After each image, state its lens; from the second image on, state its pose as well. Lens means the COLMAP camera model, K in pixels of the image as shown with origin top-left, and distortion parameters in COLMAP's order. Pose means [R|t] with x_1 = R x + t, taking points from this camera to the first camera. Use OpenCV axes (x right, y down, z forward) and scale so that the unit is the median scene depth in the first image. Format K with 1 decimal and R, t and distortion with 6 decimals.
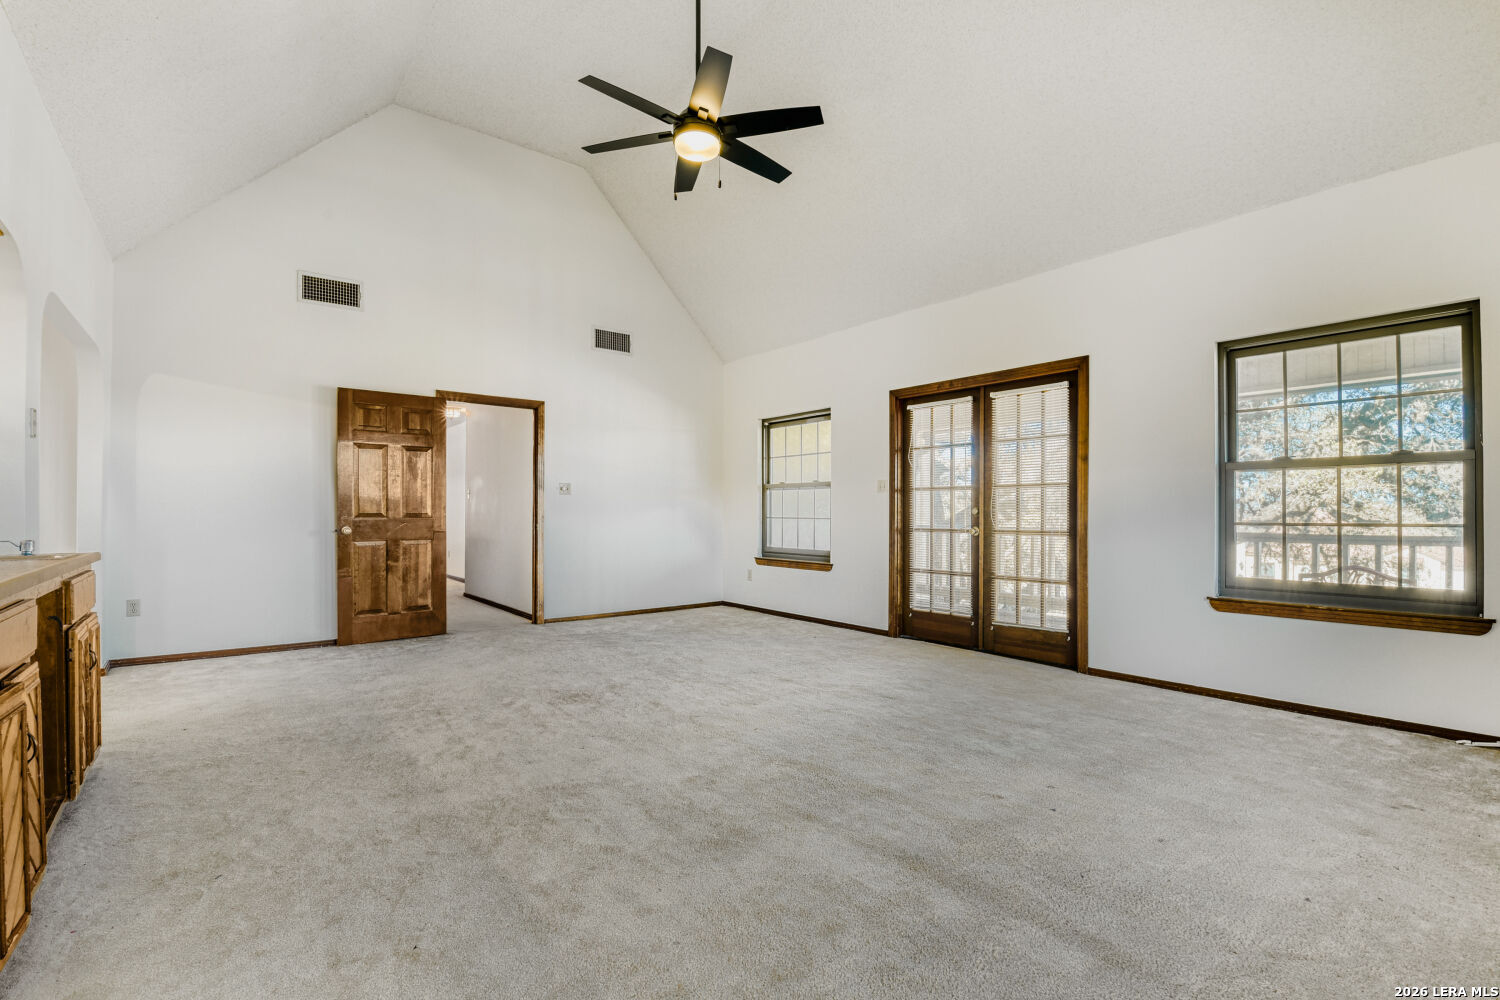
lens RADIAL K [[646.7, 0, 758.9], [0, 646.7, 501.0], [0, 0, 1]] dist [0.006589, -0.004688]
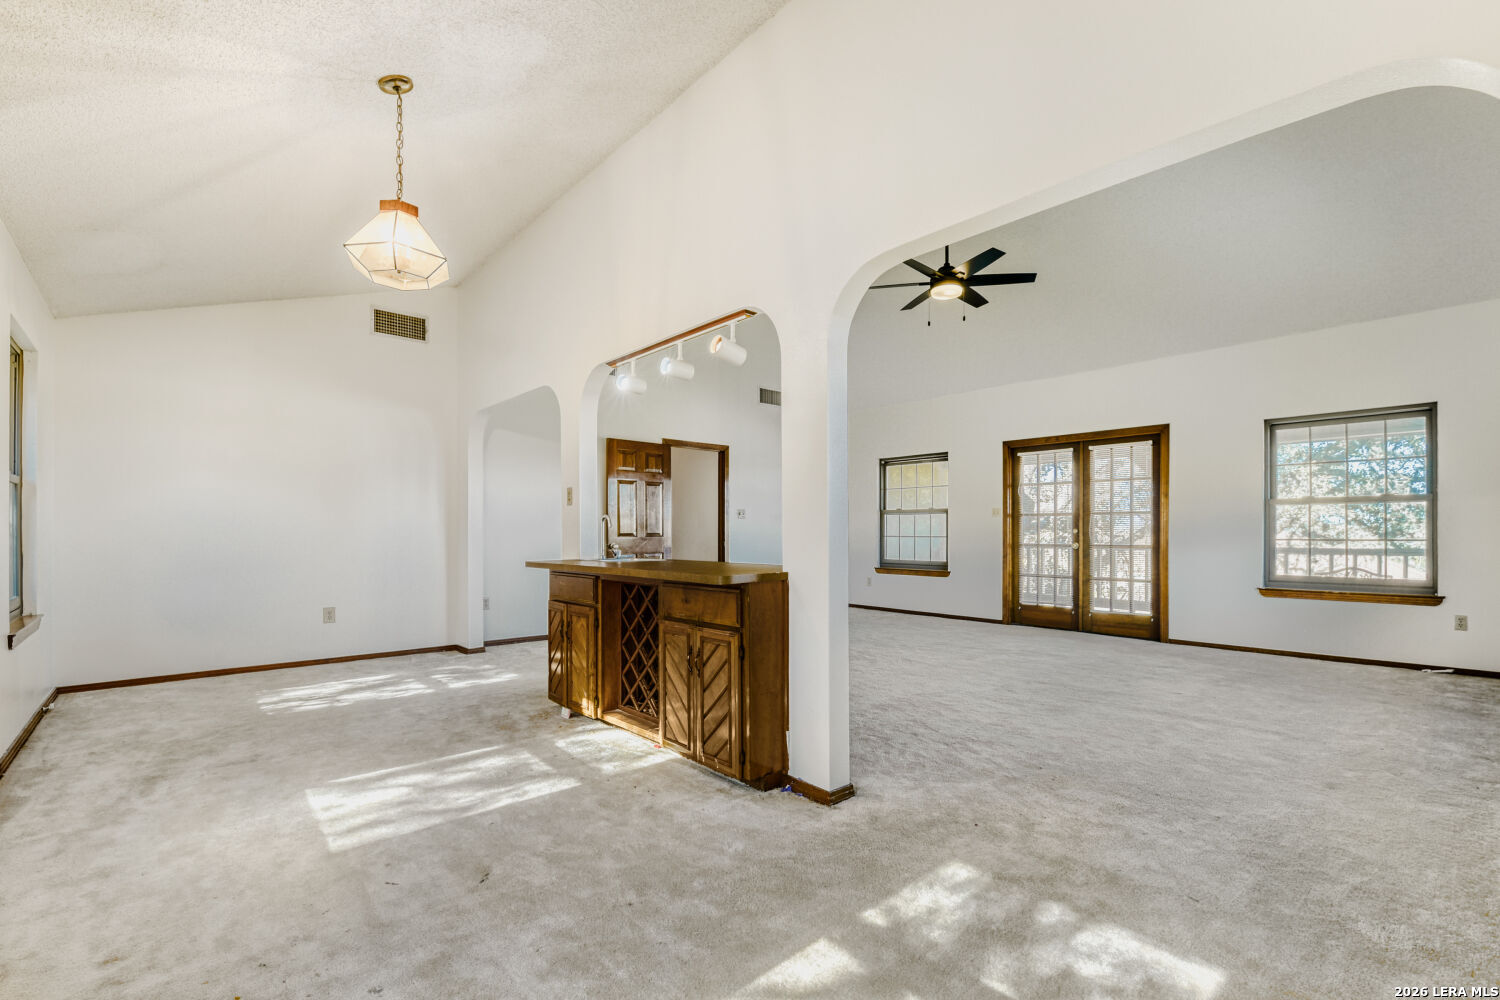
lens RADIAL K [[646.7, 0, 733.1], [0, 646.7, 526.1], [0, 0, 1]] dist [0.006589, -0.004688]
pose [[0.999035, -0.000016, 0.043915, -0.442808], [-0.000370, 0.999961, 0.008777, -0.007041], [-0.043914, -0.008785, 0.998997, -0.337638]]
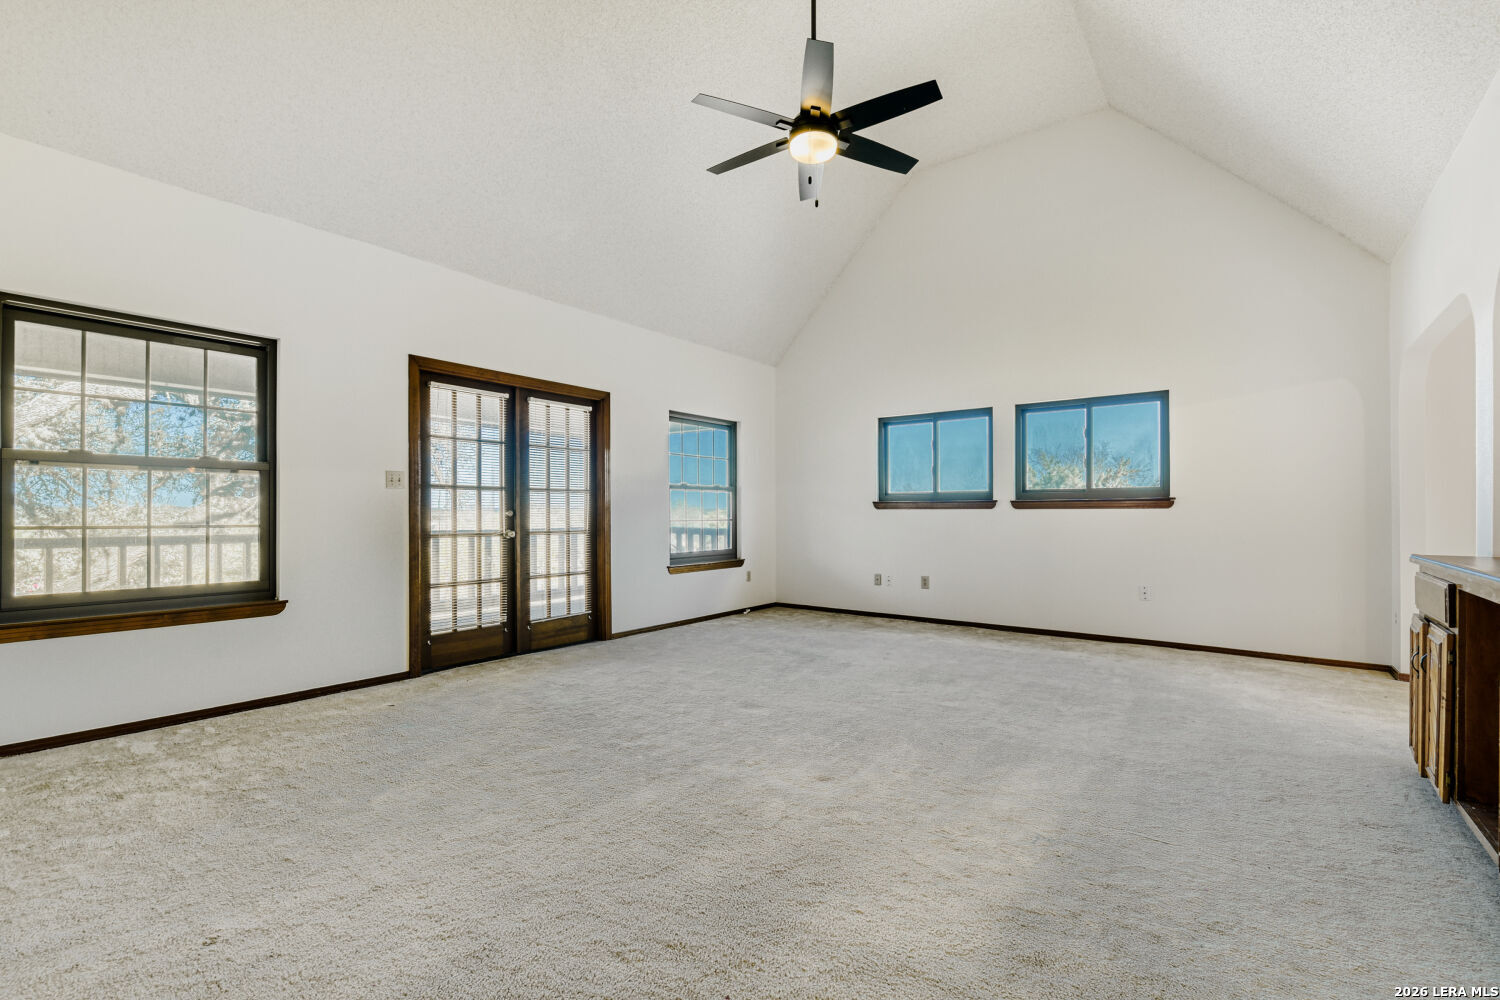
lens RADIAL K [[646.7, 0, 764.5], [0, 646.7, 503.0], [0, 0, 1]] dist [0.006589, -0.004688]
pose [[-0.223855, 0.015906, 0.974493, -0.681826], [-0.016314, 0.999666, -0.020065, 0.013256], [-0.974486, -0.020390, -0.223520, 0.820402]]
